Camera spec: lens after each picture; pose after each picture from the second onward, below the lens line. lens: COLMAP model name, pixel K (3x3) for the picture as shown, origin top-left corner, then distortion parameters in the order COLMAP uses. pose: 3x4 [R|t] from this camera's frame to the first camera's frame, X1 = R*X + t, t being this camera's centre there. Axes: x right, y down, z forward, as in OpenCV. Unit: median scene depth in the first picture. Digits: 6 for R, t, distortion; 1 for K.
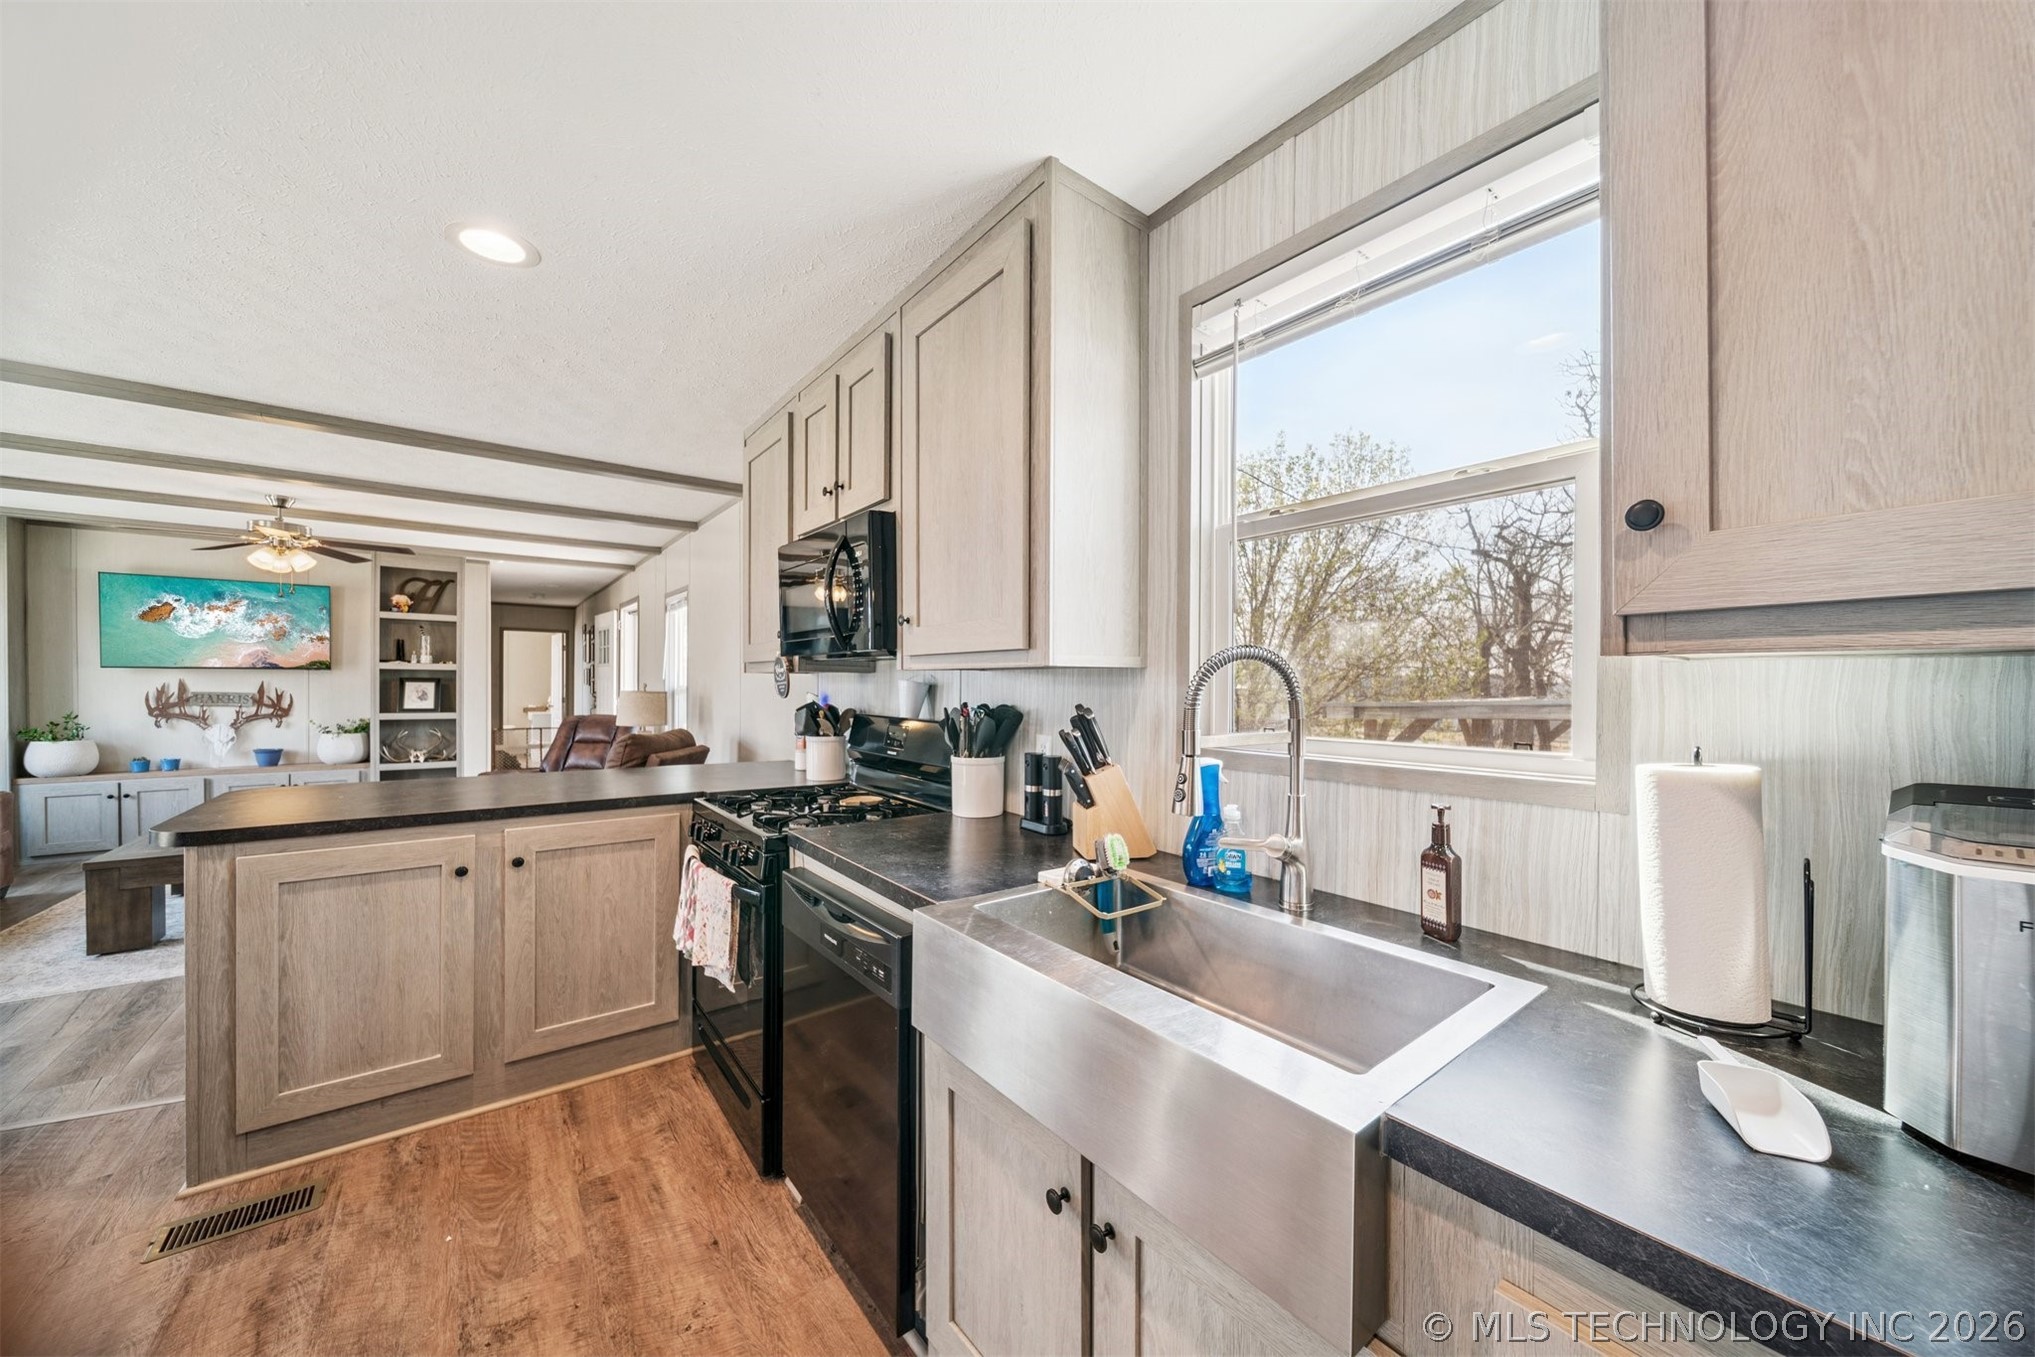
lens RADIAL K [[726.6, 0, 1034.5], [0, 726.6, 688.3], [0, 0, 1]] dist [-0.001819, -0.001214]
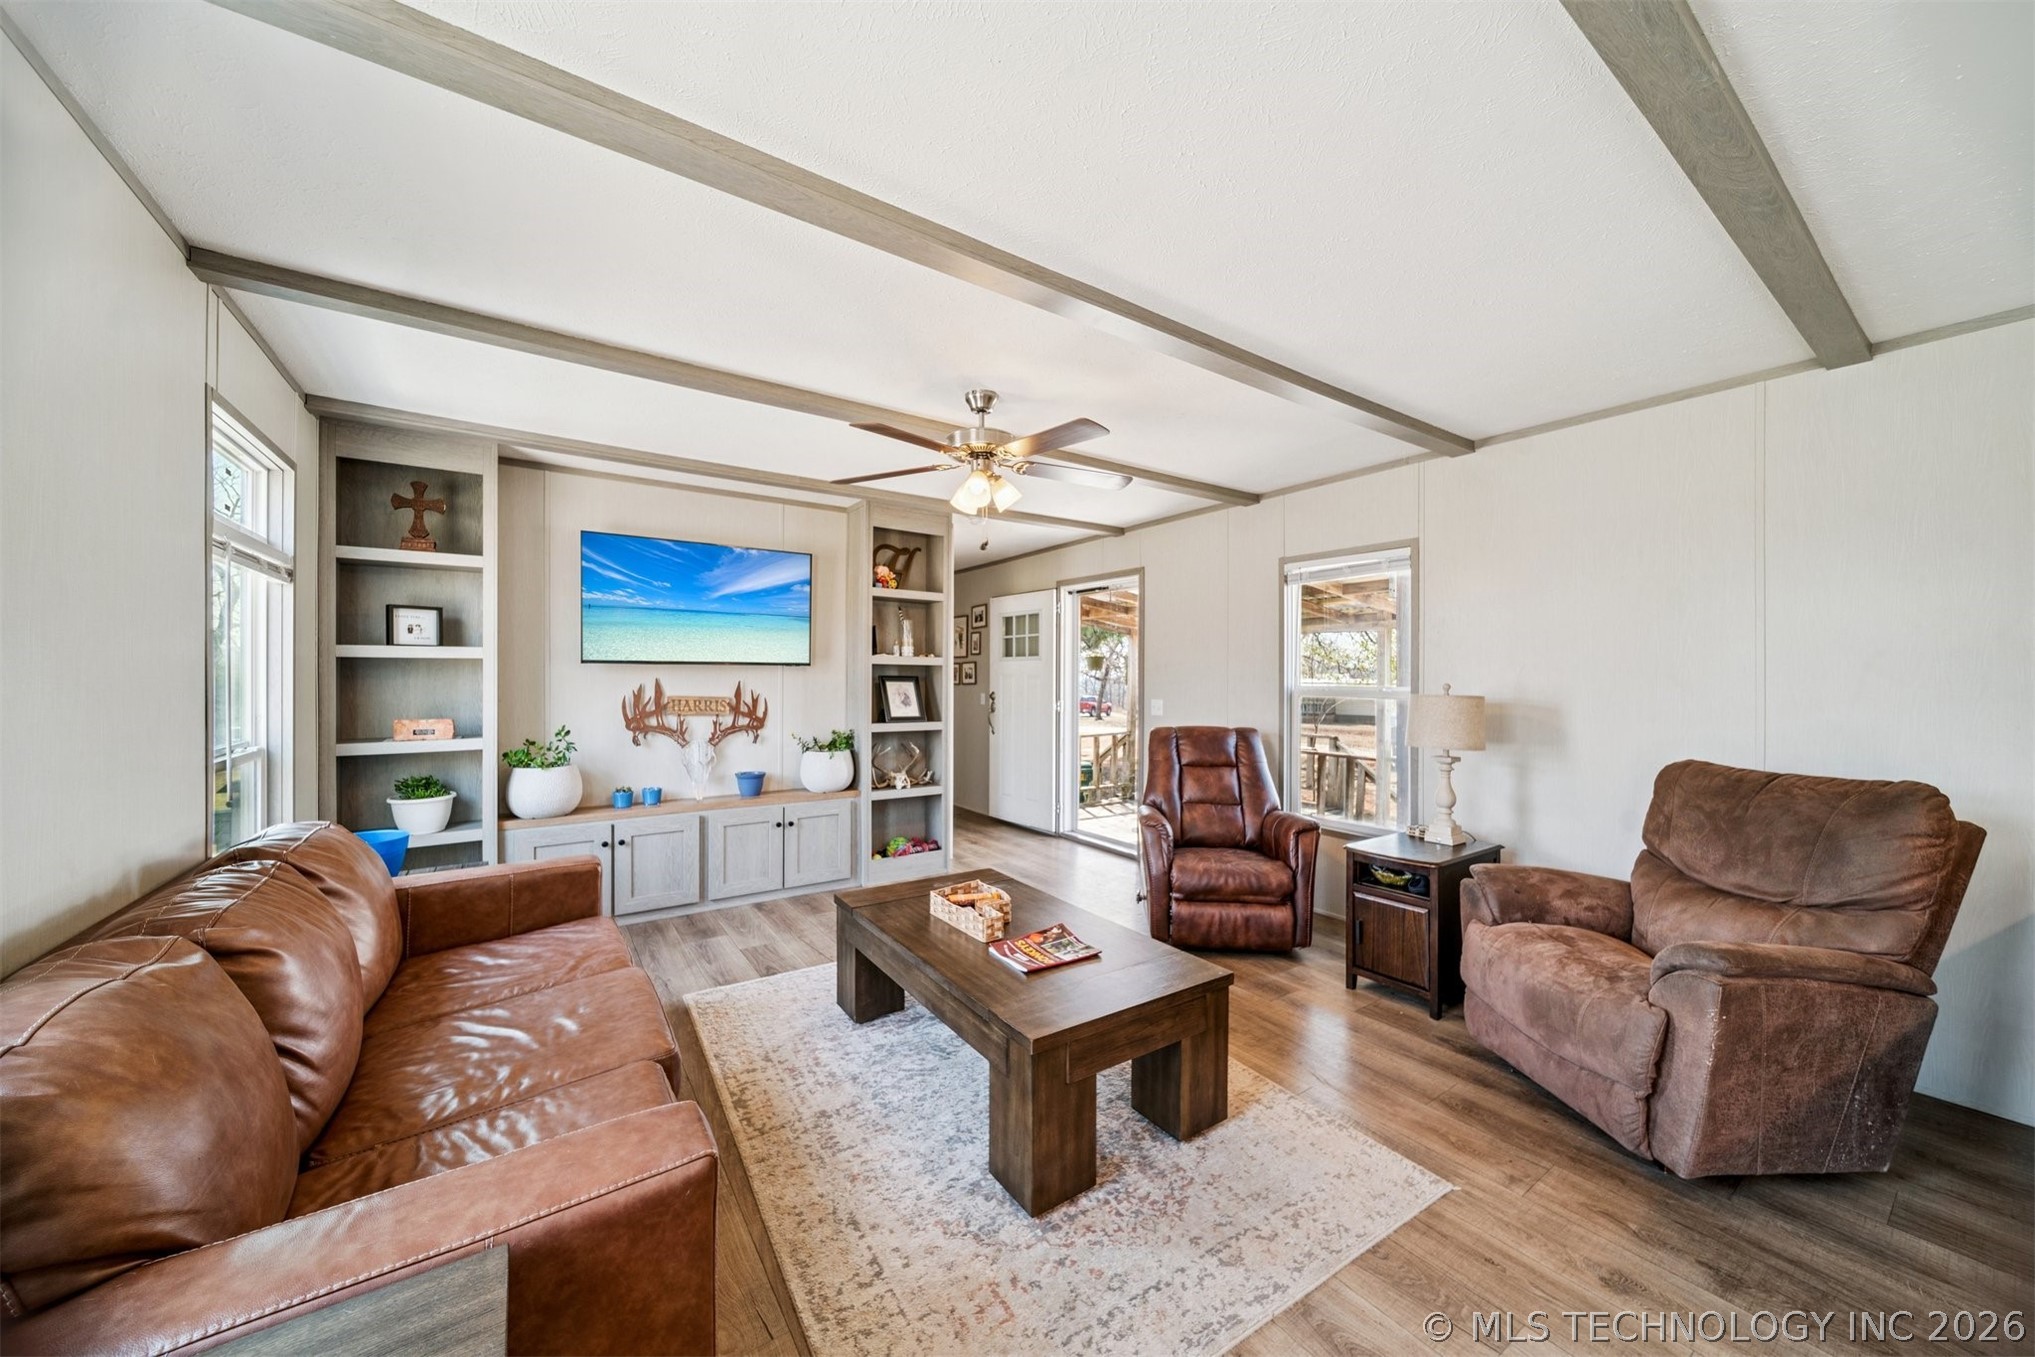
lens RADIAL K [[722.4, 0, 1017.5], [0, 722.4, 678.5], [0, 0, 1]] dist [-0.001787, -0.000192]
pose [[0.998464, -0.003471, -0.055293, -0.824195], [0.003178, 0.999980, -0.005379, -0.008548], [0.055311, 0.005195, 0.998456, 0.305853]]
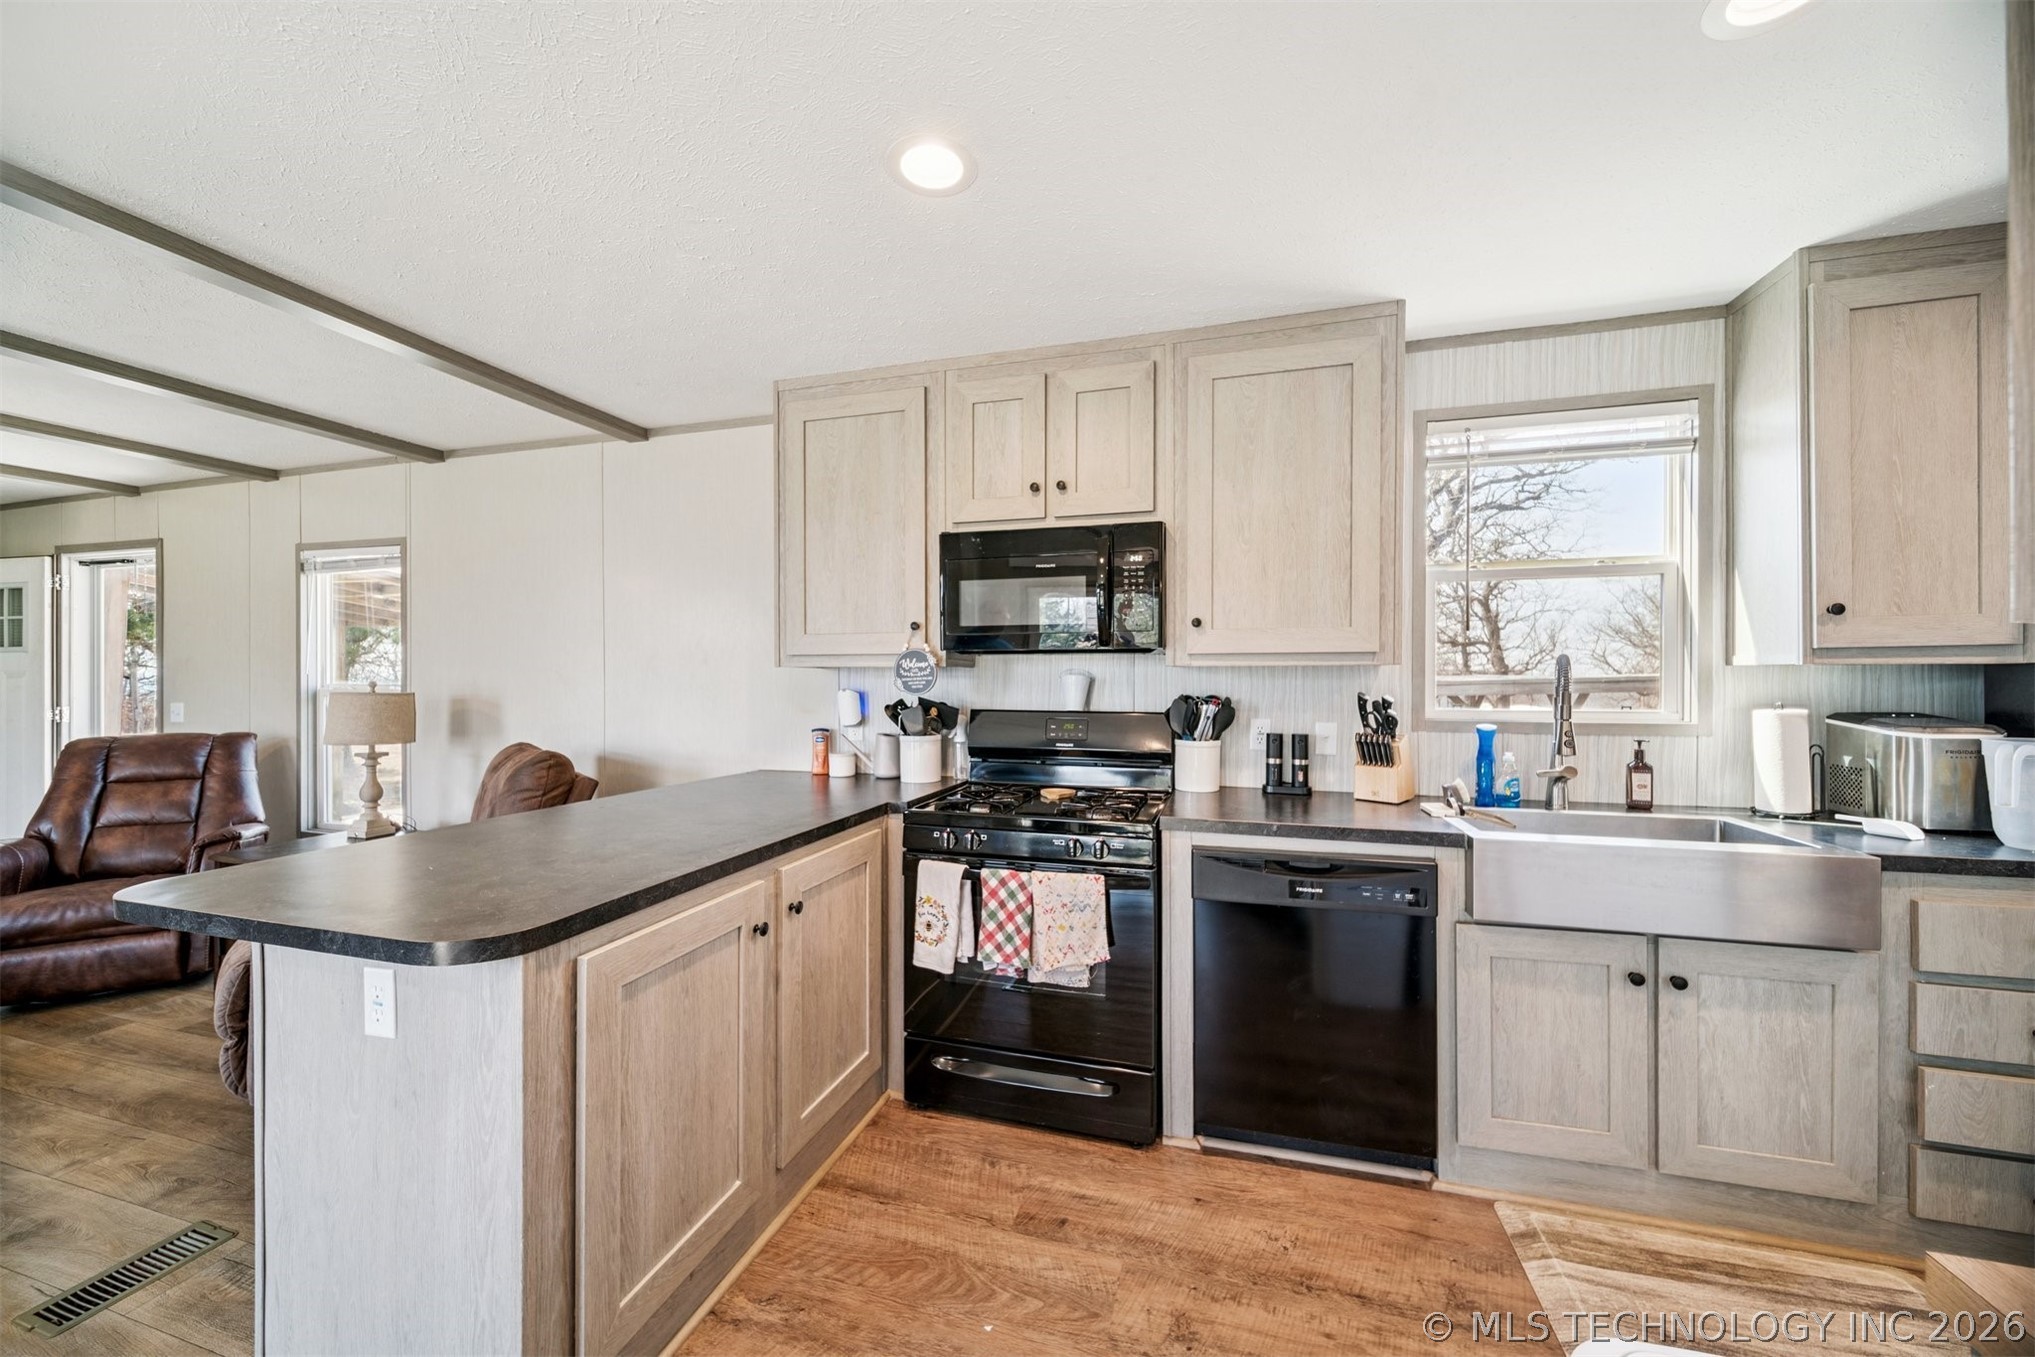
lens RADIAL K [[744.3, 0, 1017.5], [0, 744.3, 678.5], [0, 0, 1]] dist [-0.001957, -0.000422]
pose [[0.806953, -0.007859, 0.590564, -0.428915], [0.009264, 0.999957, 0.000648, -0.003675], [-0.590543, 0.004948, 0.806991, 0.087228]]
